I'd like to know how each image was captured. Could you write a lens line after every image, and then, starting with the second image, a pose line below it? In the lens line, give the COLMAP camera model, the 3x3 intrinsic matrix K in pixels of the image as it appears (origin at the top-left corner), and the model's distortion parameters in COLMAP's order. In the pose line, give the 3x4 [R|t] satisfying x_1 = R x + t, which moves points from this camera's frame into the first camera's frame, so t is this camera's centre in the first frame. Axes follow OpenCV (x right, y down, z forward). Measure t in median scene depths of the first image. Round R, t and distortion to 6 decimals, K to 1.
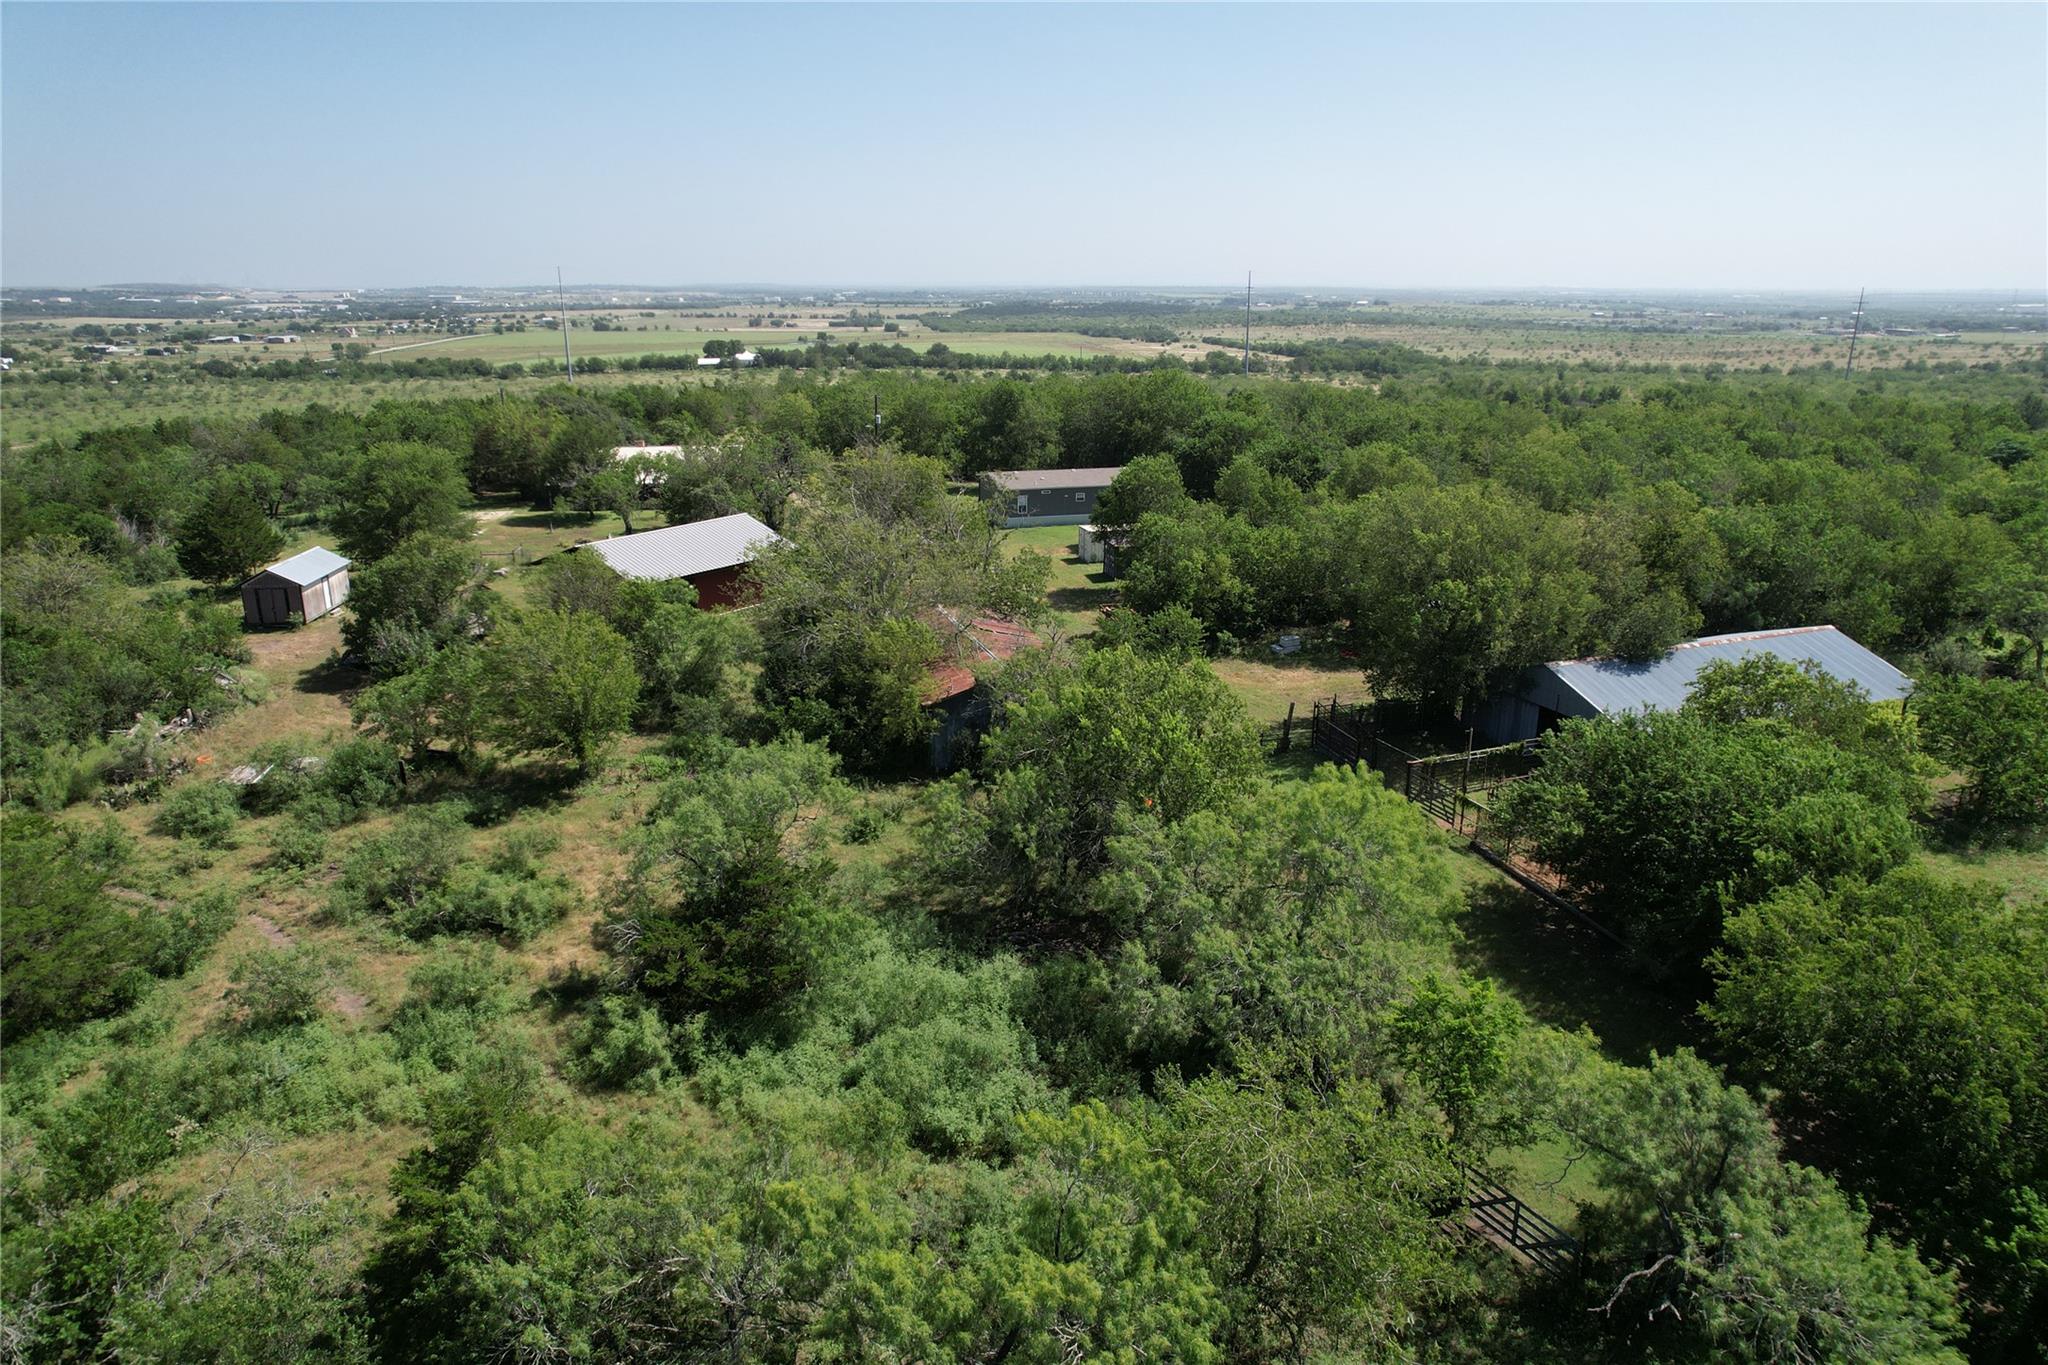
lens RADIAL K [[1307.2, 0, 1028.9], [0, 1307.2, 685.2], [0, 0, 1]] dist [-0.075645, 0.071870]
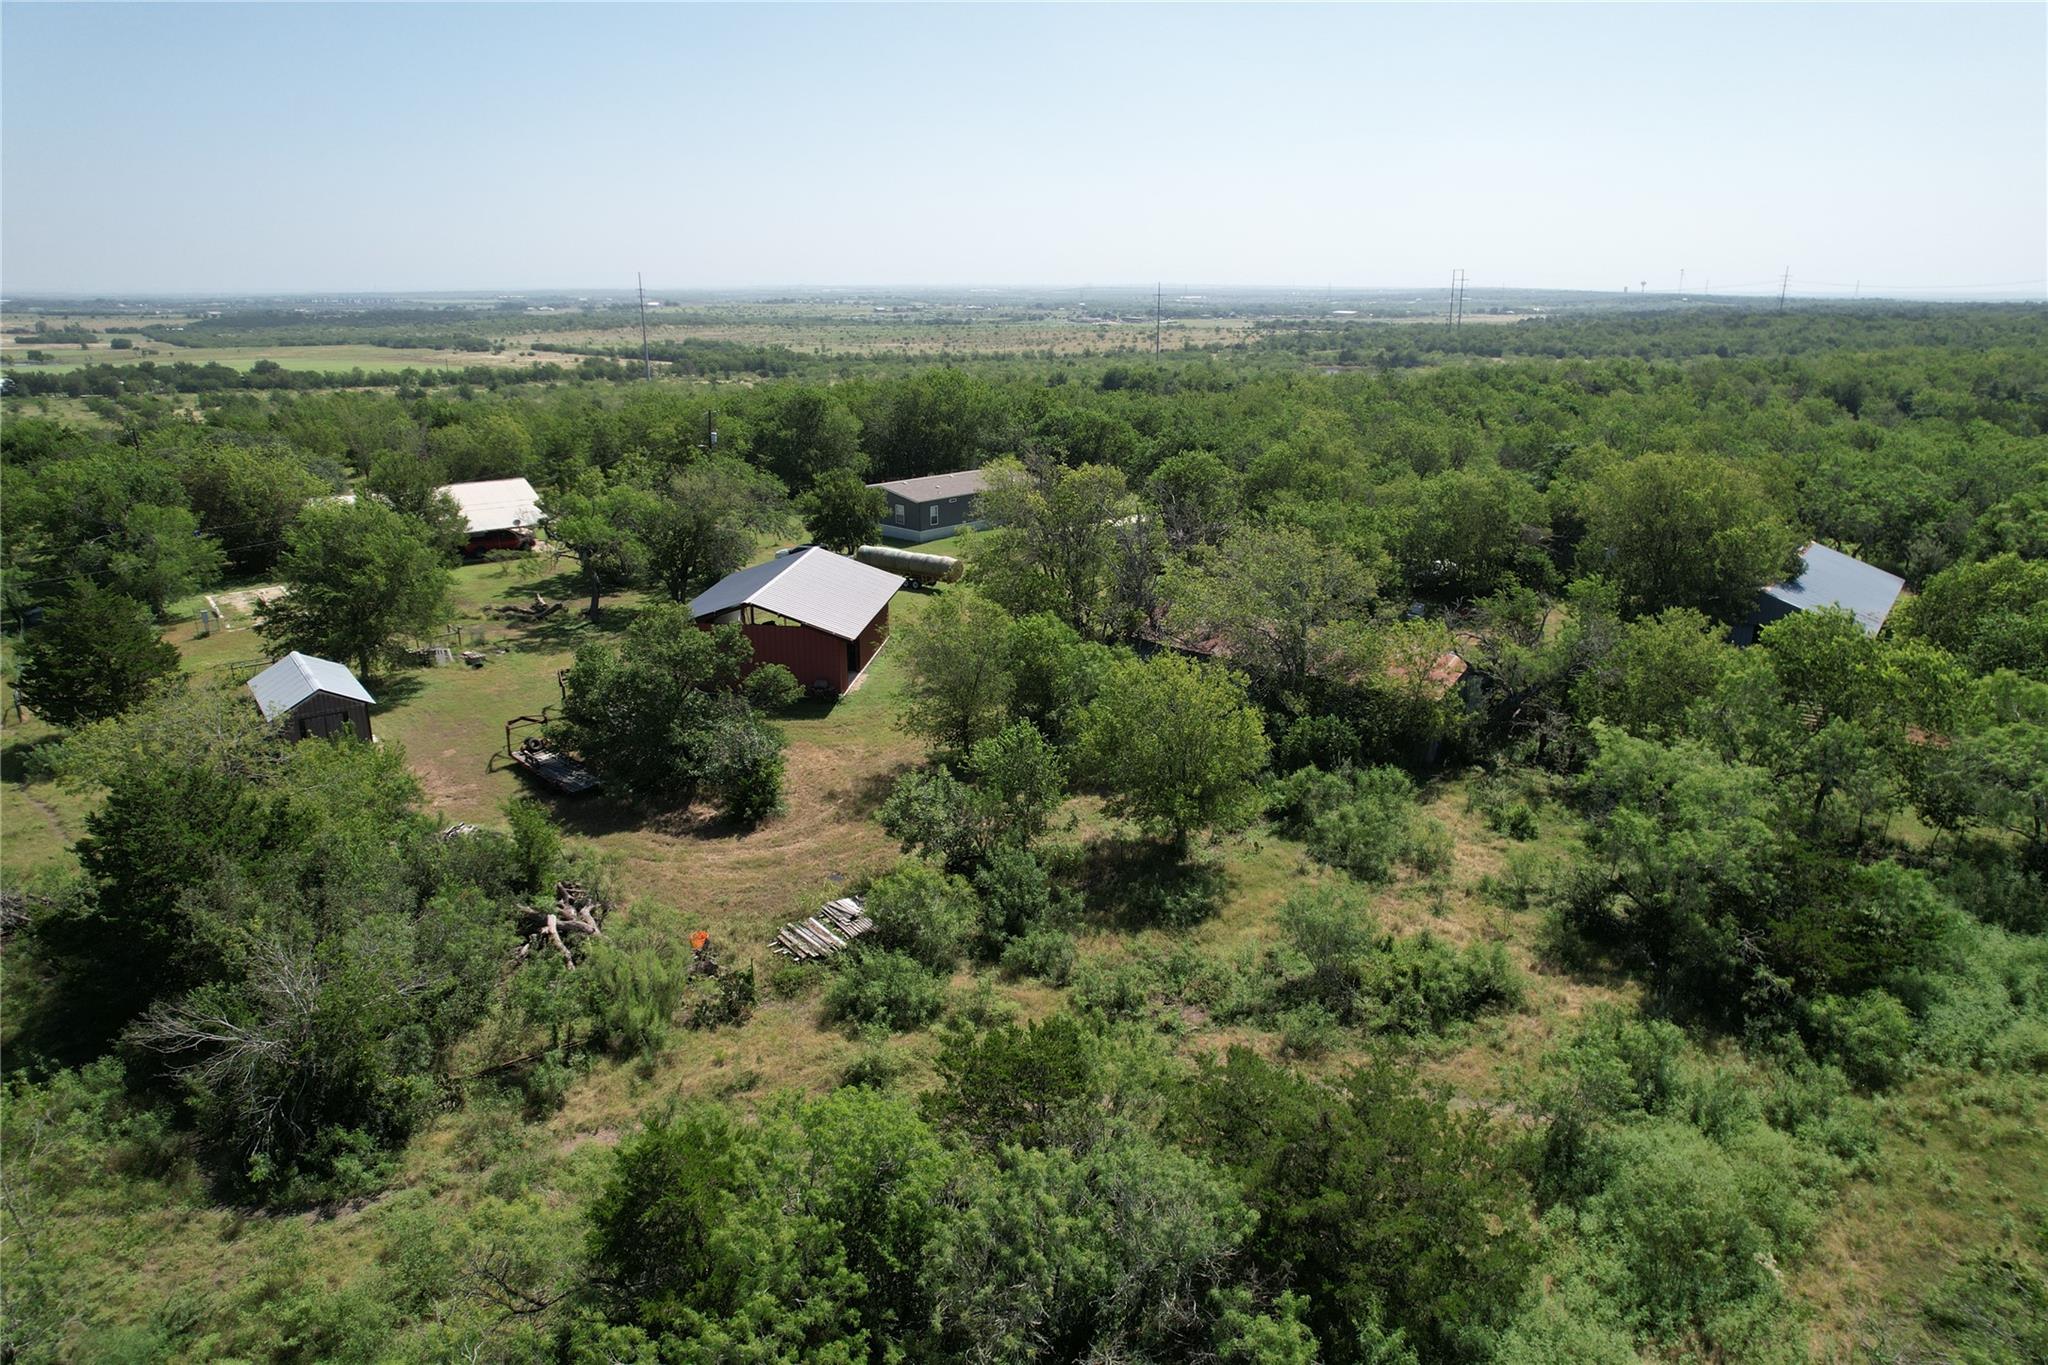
lens RADIAL K [[1307.2, 0, 1028.9], [0, 1307.2, 685.2], [0, 0, 1]] dist [-0.075645, 0.071870]
pose [[0.860534, -0.151878, 0.486225, -0.060823], [0.152212, 0.987575, 0.039091, -0.006092], [-0.486121, 0.040370, 0.872959, 0.020315]]
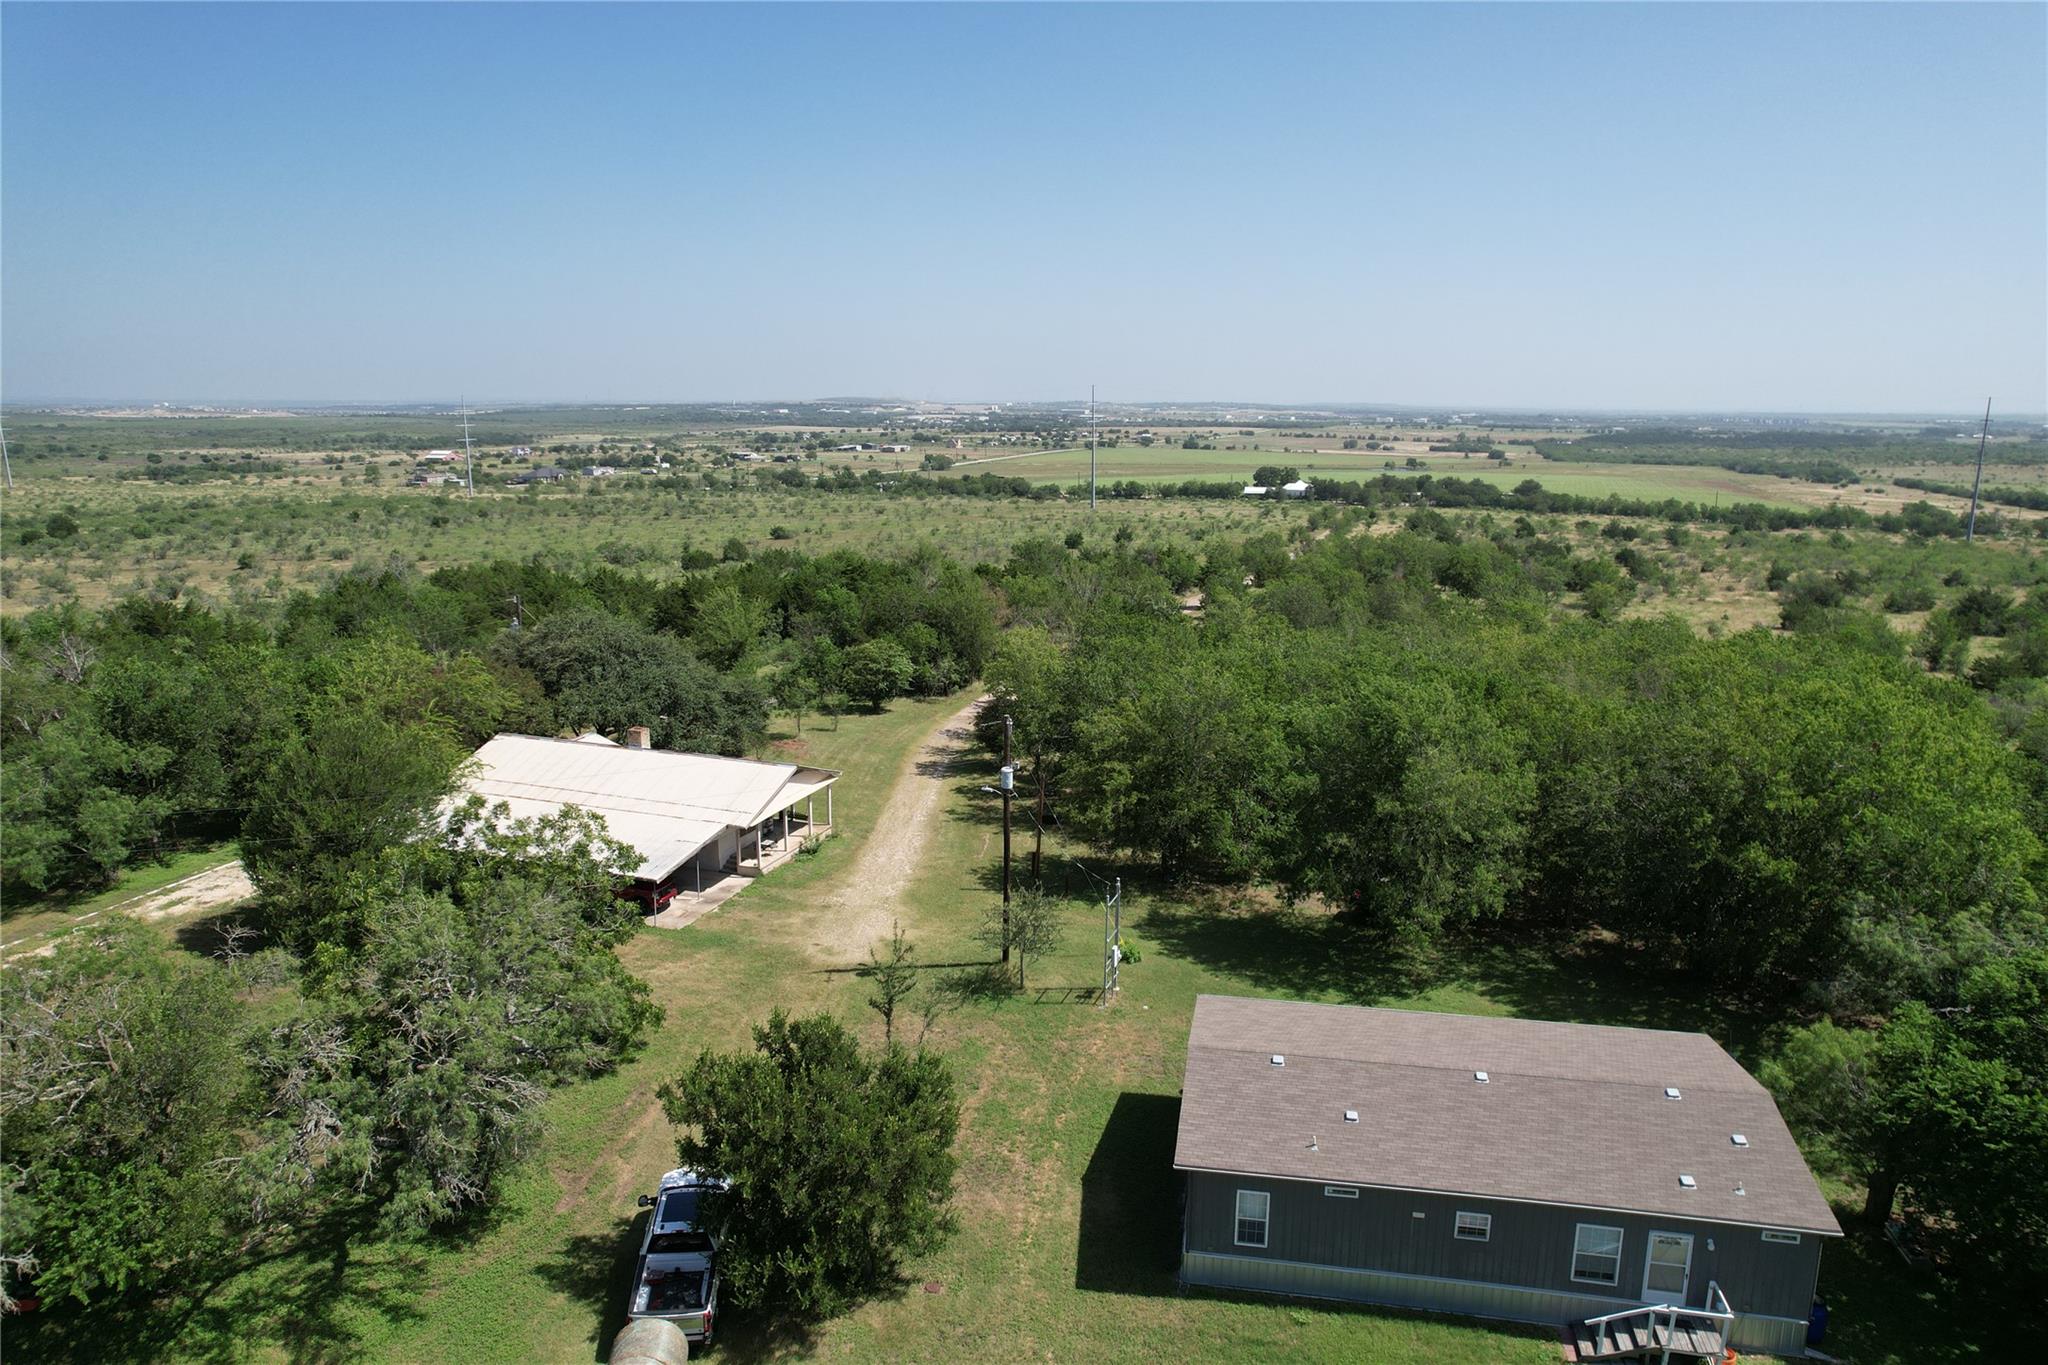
lens RADIAL K [[1307.2, 0, 1028.9], [0, 1307.2, 685.2], [0, 0, 1]] dist [-0.075645, 0.071870]
pose [[0.897708, 0.097621, -0.429641, 0.008754], [-0.134467, 0.989325, -0.056170, -0.033094], [0.419571, 0.108197, 0.901251, 0.101643]]
